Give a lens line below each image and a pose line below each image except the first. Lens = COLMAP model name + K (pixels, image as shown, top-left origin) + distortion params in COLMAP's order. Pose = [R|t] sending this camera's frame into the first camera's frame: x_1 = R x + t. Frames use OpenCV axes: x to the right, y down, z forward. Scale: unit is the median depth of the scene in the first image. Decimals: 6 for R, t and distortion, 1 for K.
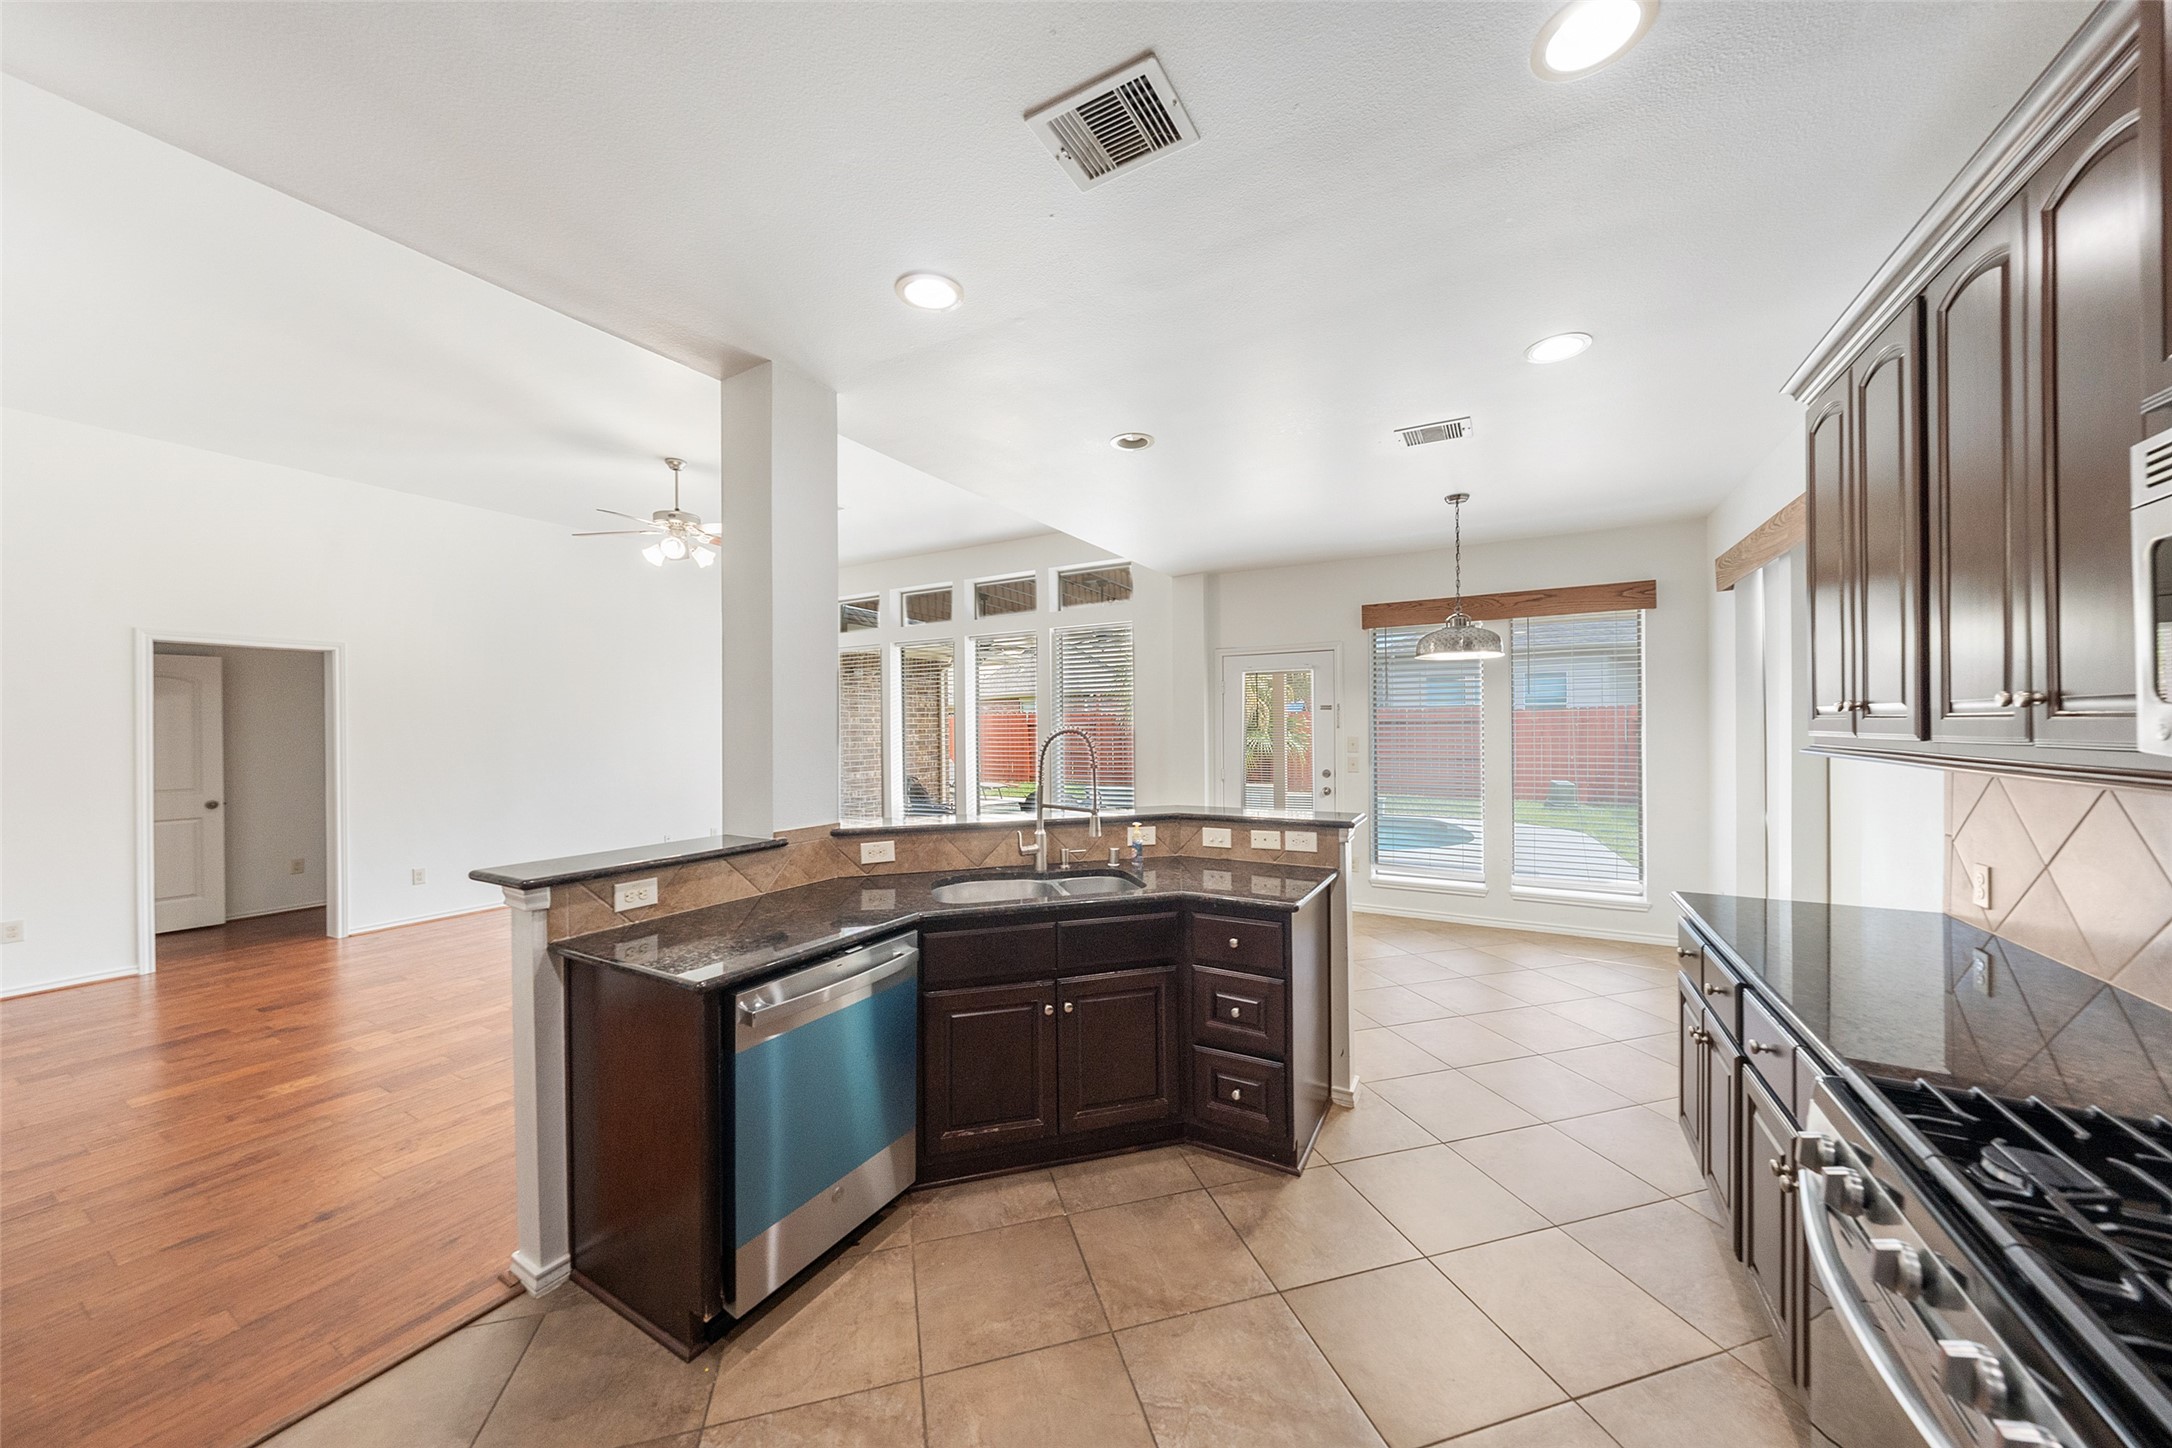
lens RADIAL K [[743.1, 0, 1080.1], [0, 743.1, 722.5], [0, 0, 1]] dist [-0.002866, 0.000018]
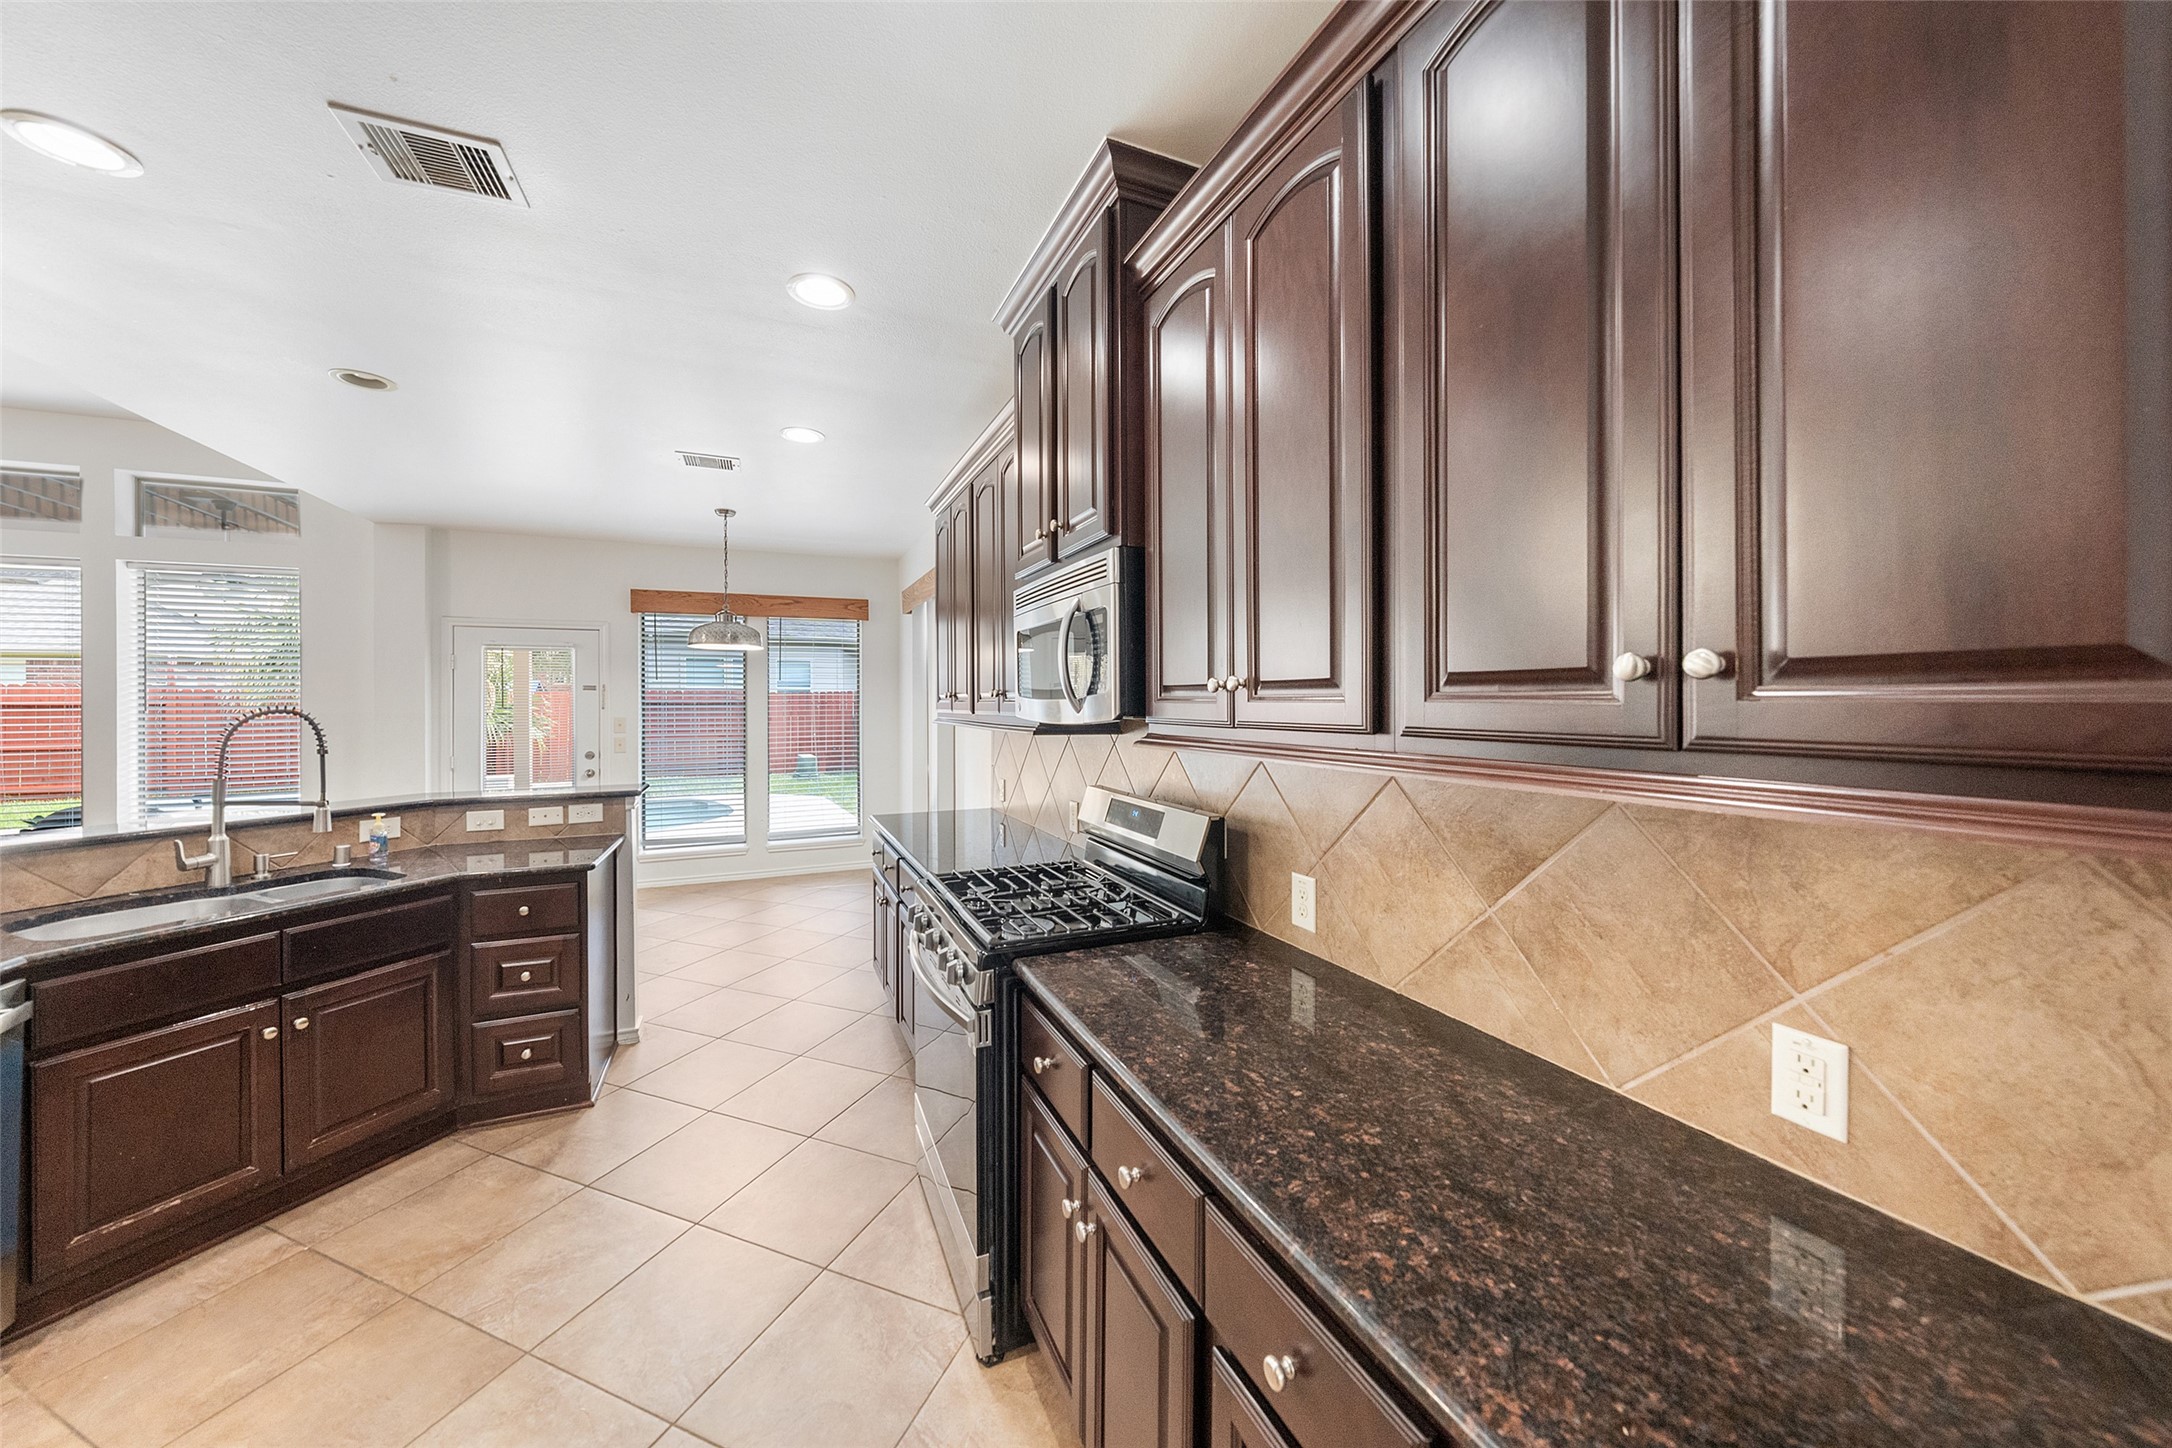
lens RADIAL K [[743.1, 0, 1093.3], [0, 743.1, 704.6], [0, 0, 1]] dist [-0.002866, 0.000018]
pose [[0.586712, 0.002508, 0.809792, -0.155499], [-0.003029, 0.999995, -0.000902, 0.001535], [-0.809790, -0.001924, 0.586717, -0.246375]]
